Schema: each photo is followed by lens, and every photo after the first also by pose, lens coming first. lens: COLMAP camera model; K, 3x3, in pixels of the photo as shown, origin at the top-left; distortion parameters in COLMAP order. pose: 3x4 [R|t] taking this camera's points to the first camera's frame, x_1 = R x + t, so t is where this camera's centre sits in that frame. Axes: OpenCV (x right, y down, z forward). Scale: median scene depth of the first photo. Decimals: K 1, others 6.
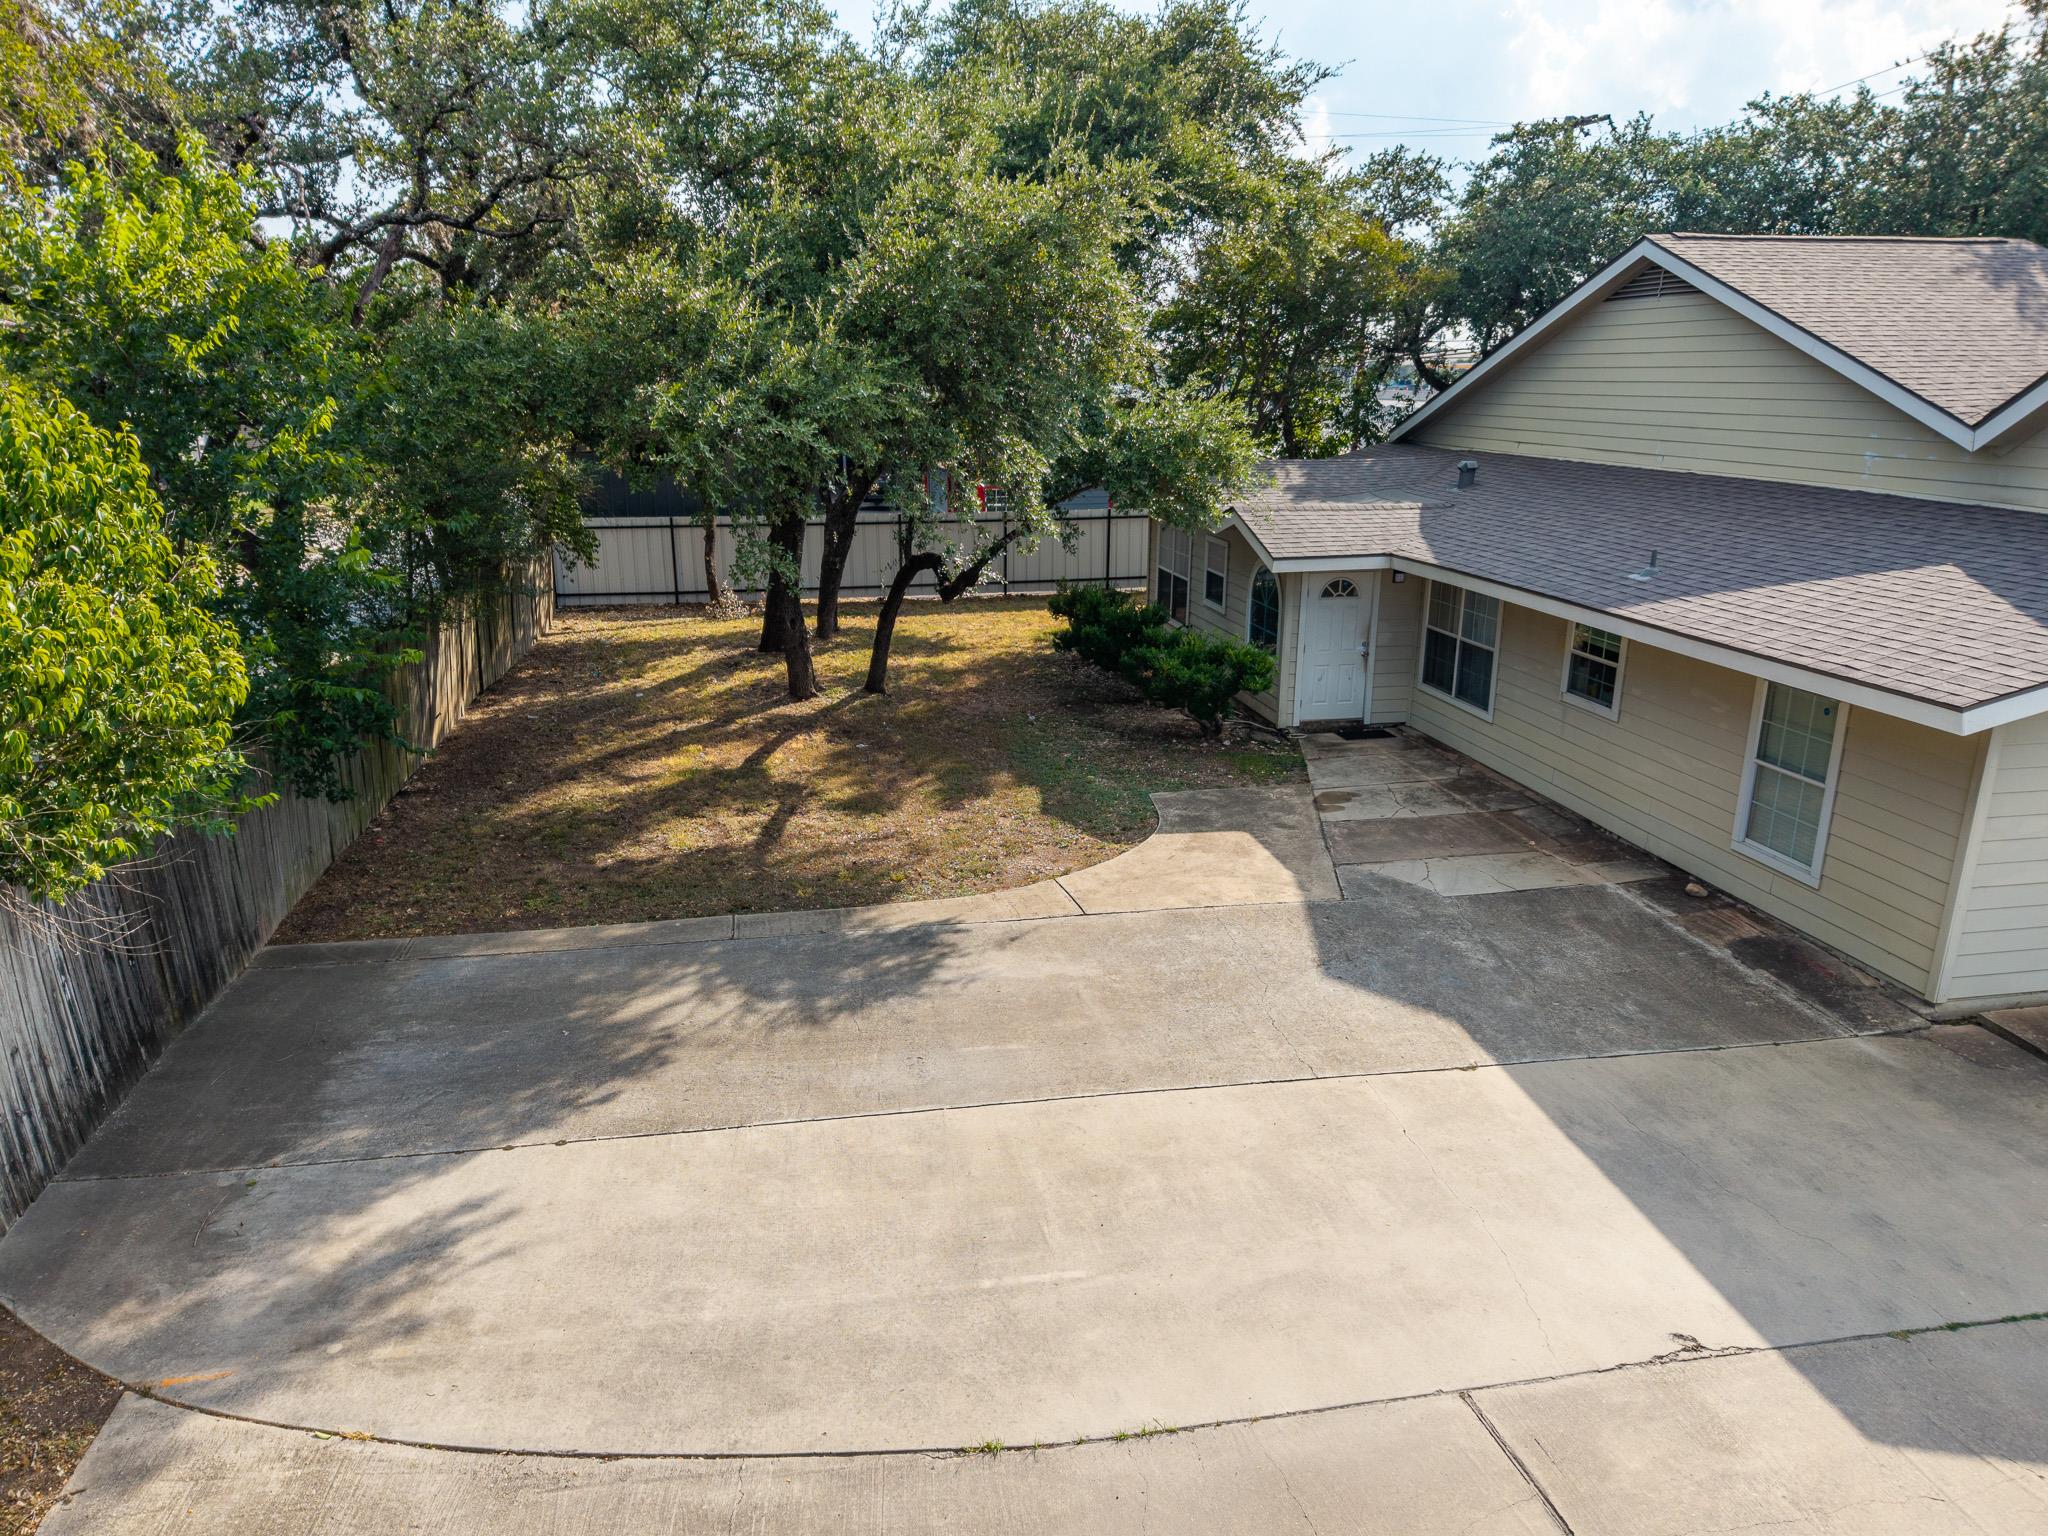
lens RADIAL K [[1358.7, 0, 1029.8], [0, 1358.7, 782.0], [0, 0, 1]] dist [0.058355, -0.050712]
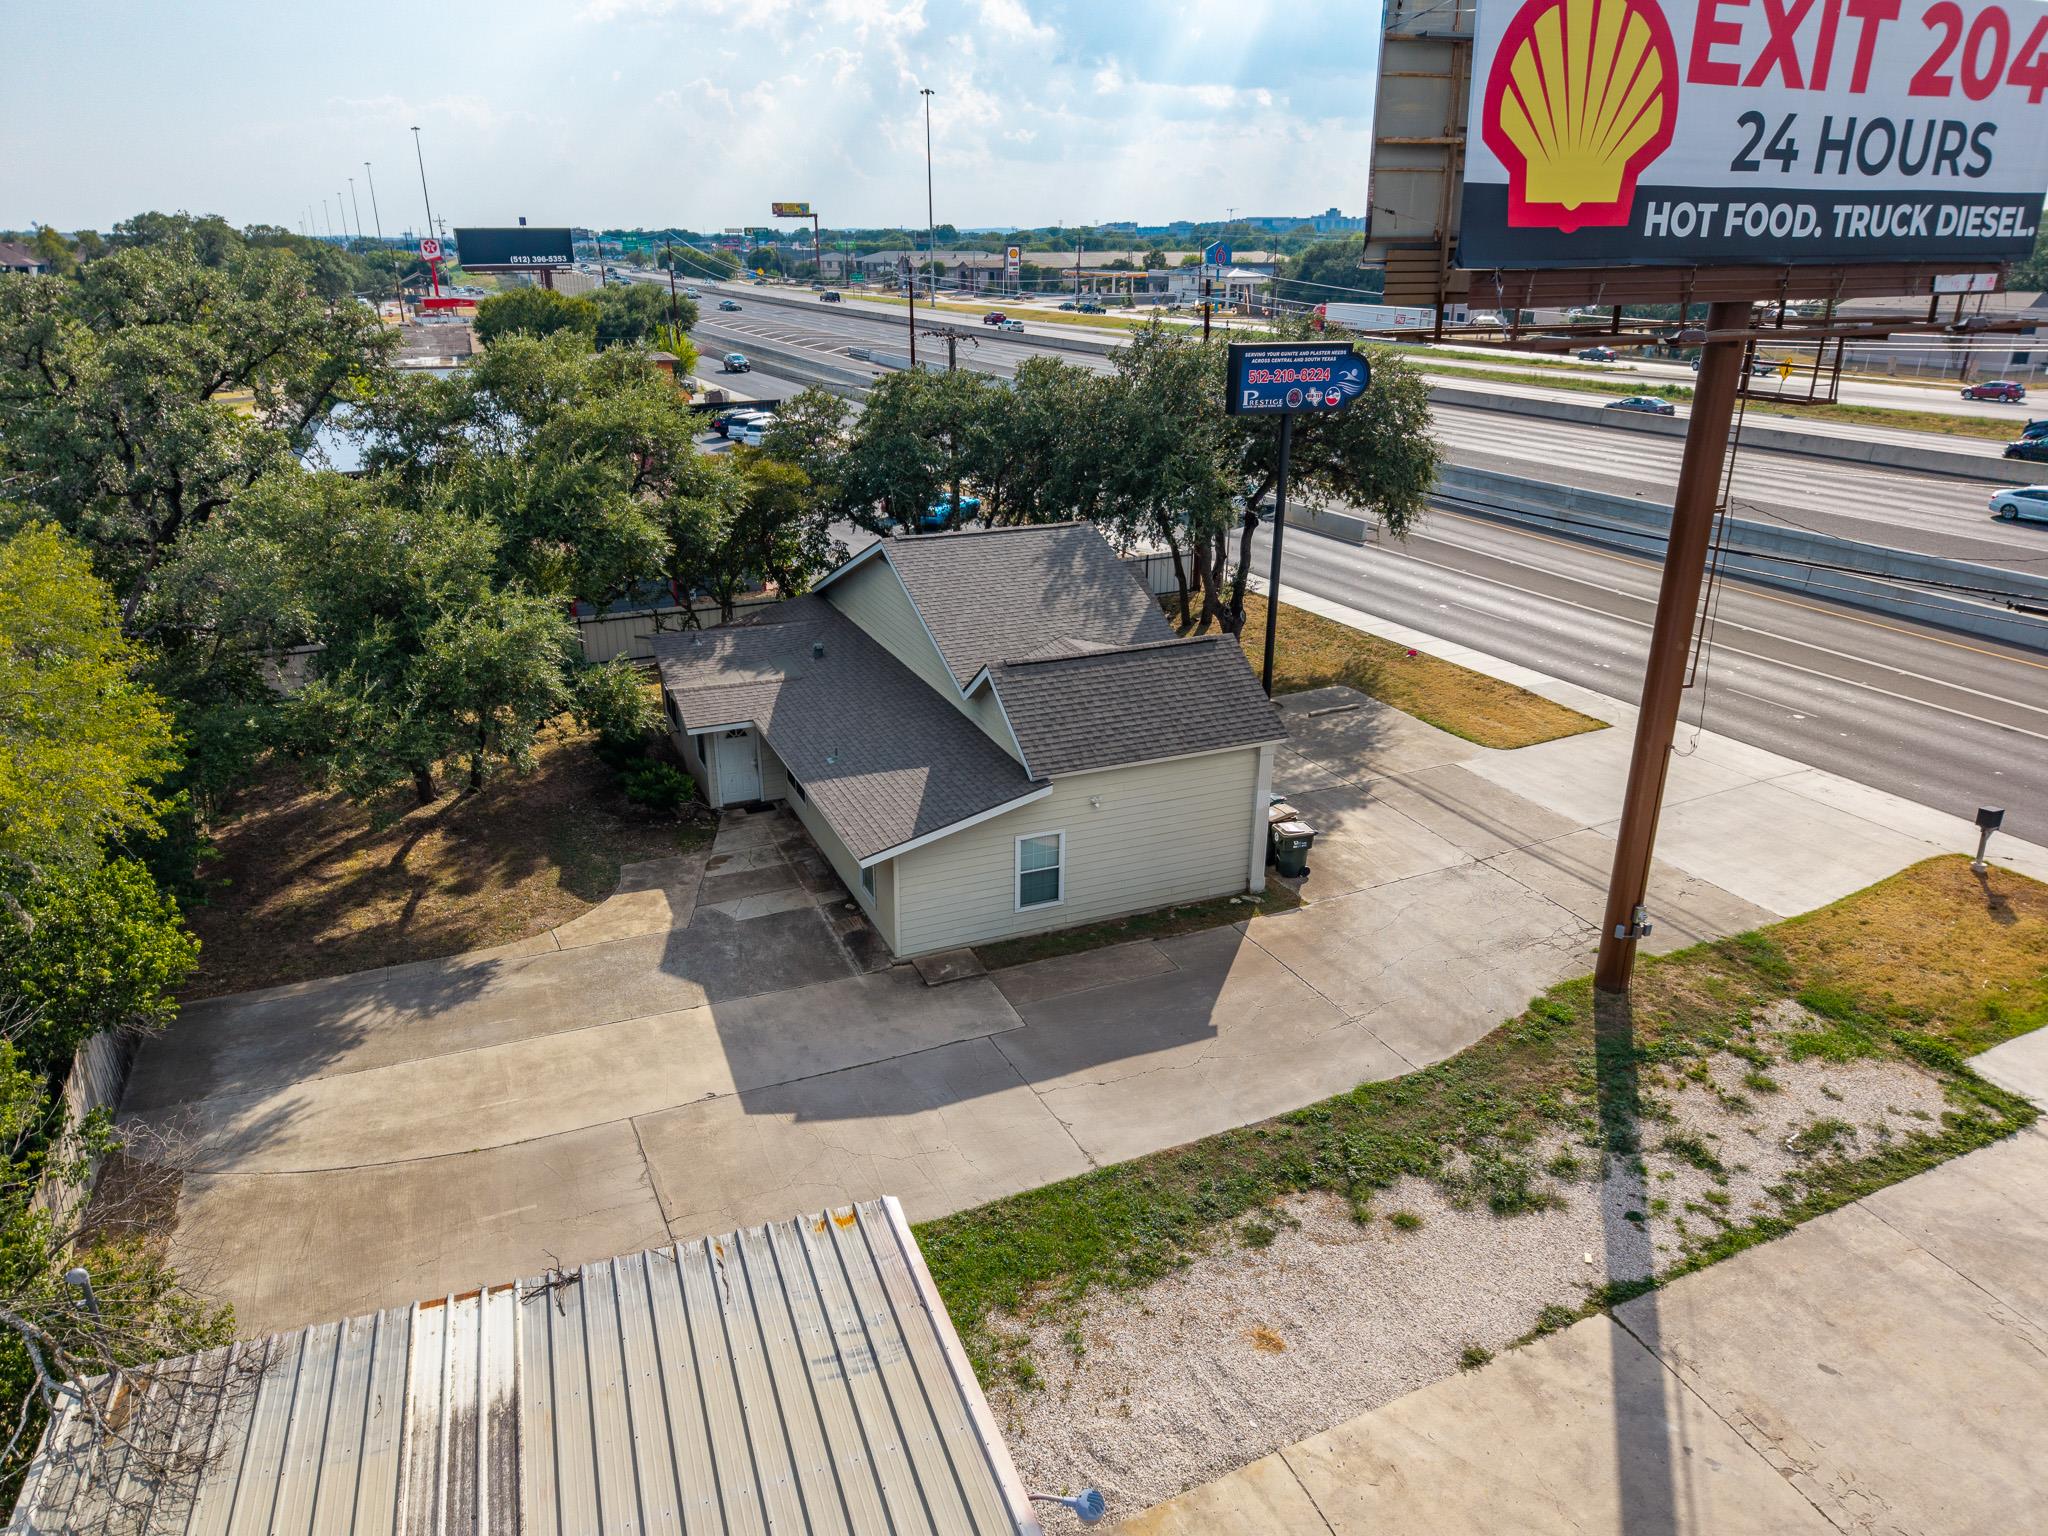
lens RADIAL K [[1383.8, 0, 1022.3], [0, 1383.8, 775.2], [0, 0, 1]] dist [0.013116, -0.004247]
pose [[0.977946, -0.077391, 0.193989, 0.277176], [0.061102, 0.994191, 0.088600, -0.260323], [-0.199720, -0.074793, 0.976994, -1.018720]]
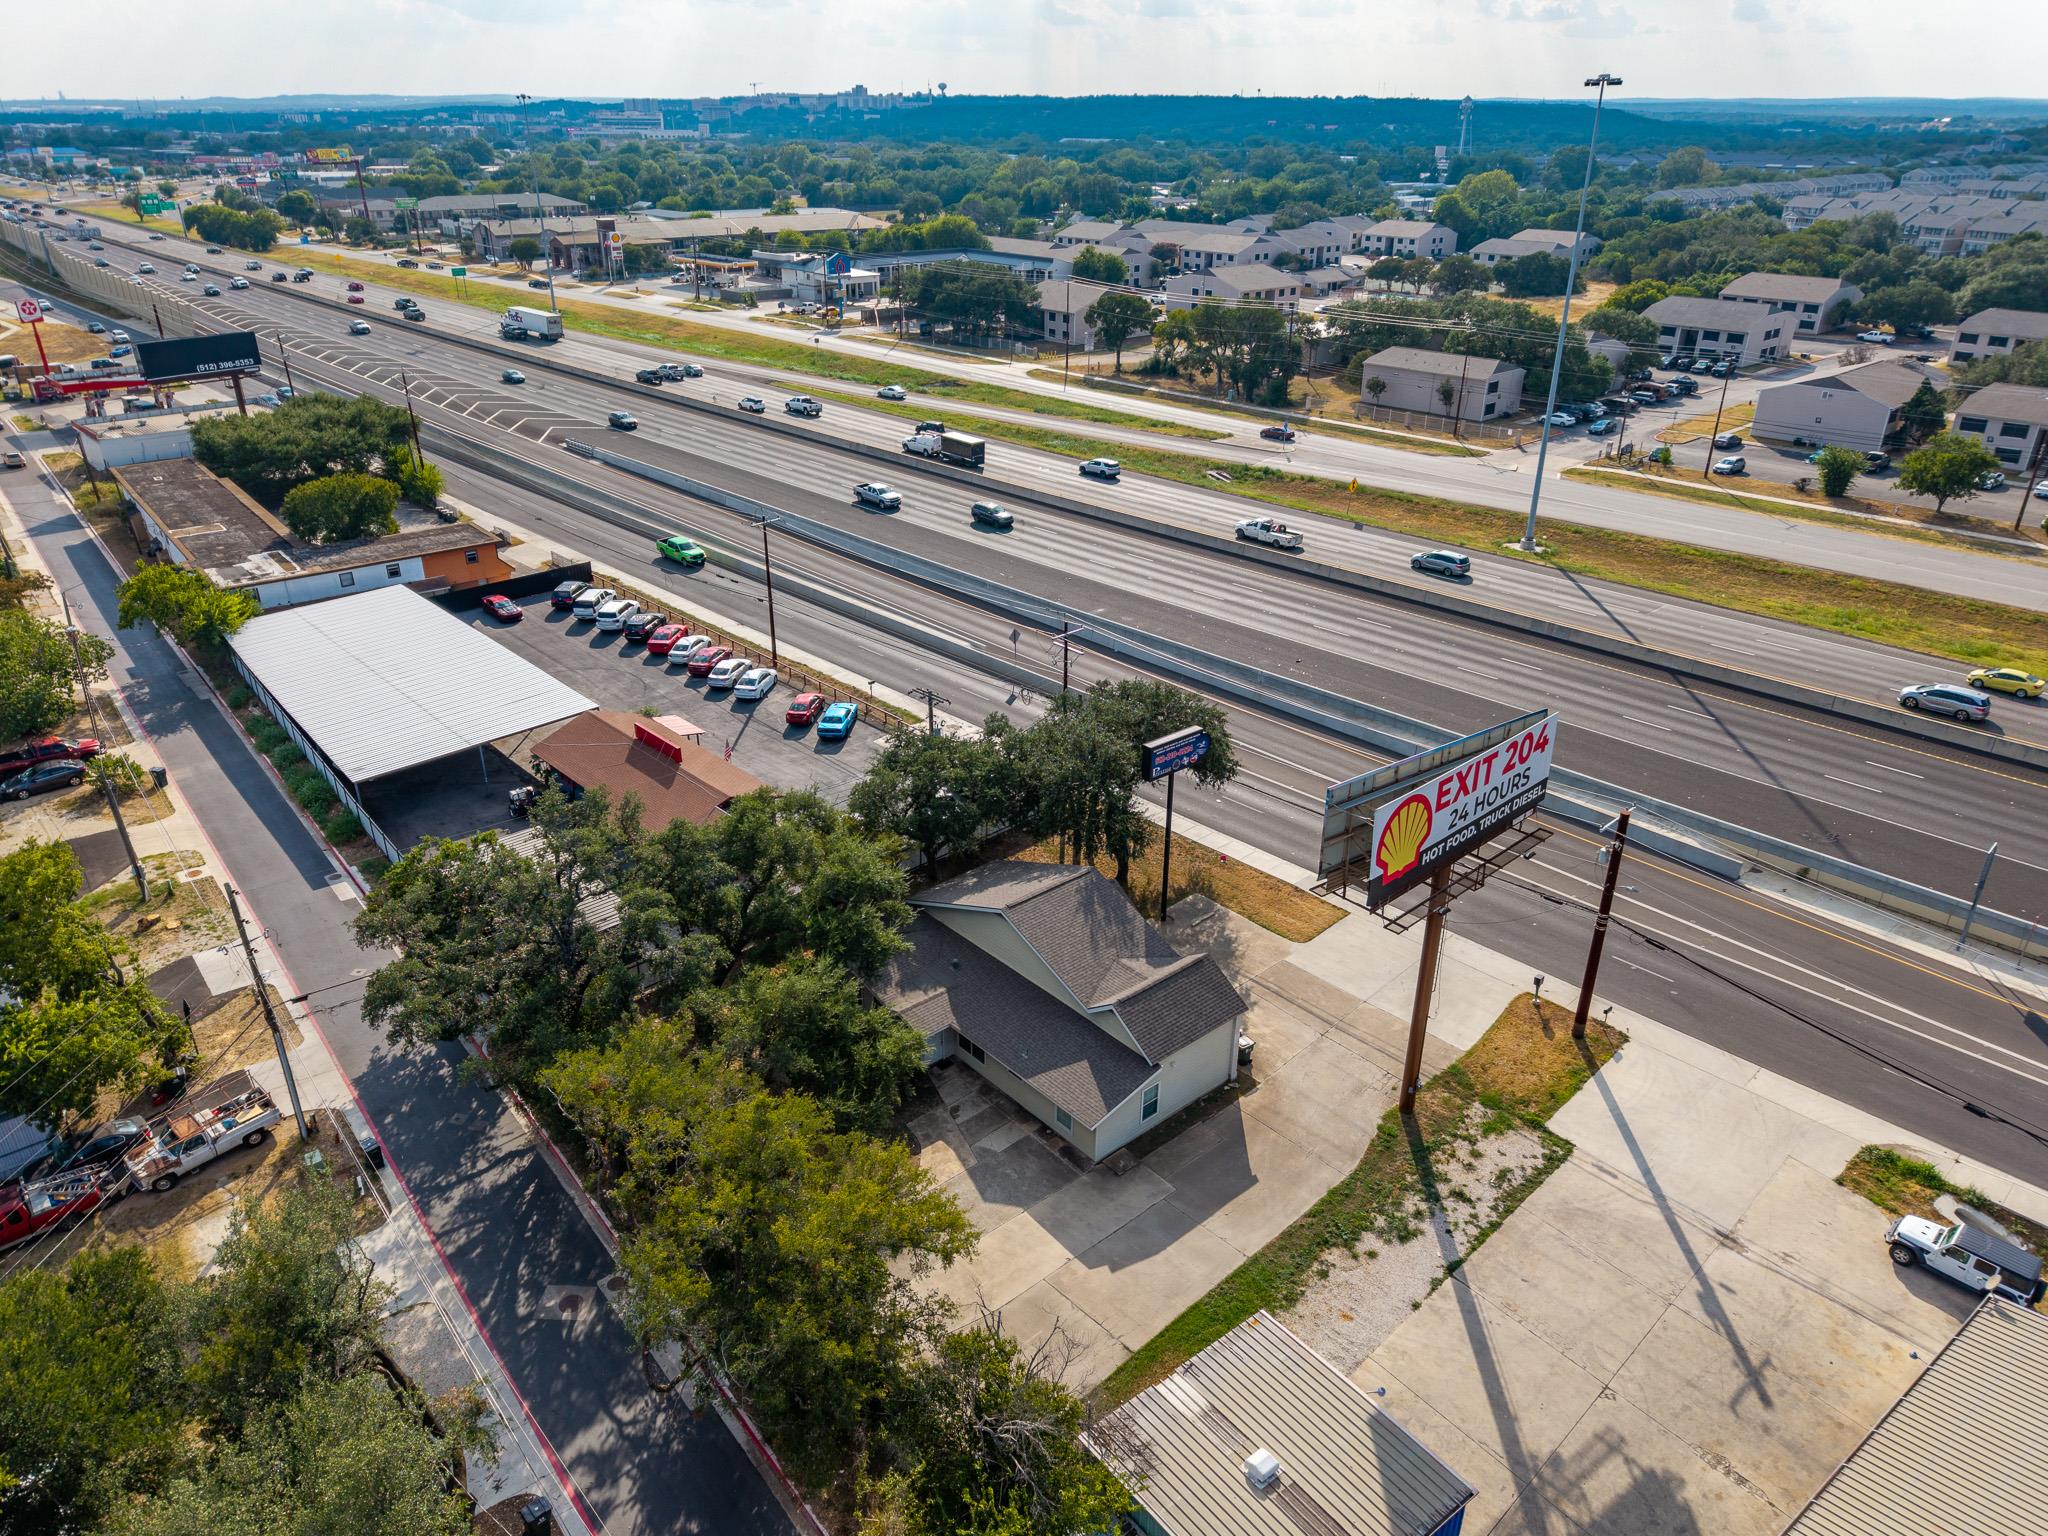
lens RADIAL K [[1383.8, 0, 1022.3], [0, 1383.8, 775.2], [0, 0, 1]] dist [0.013116, -0.004247]
pose [[0.865874, -0.218076, 0.450228, -1.078433], [0.141820, 0.970067, 0.197123, -1.551853], [-0.479739, -0.106832, 0.870883, -2.181270]]
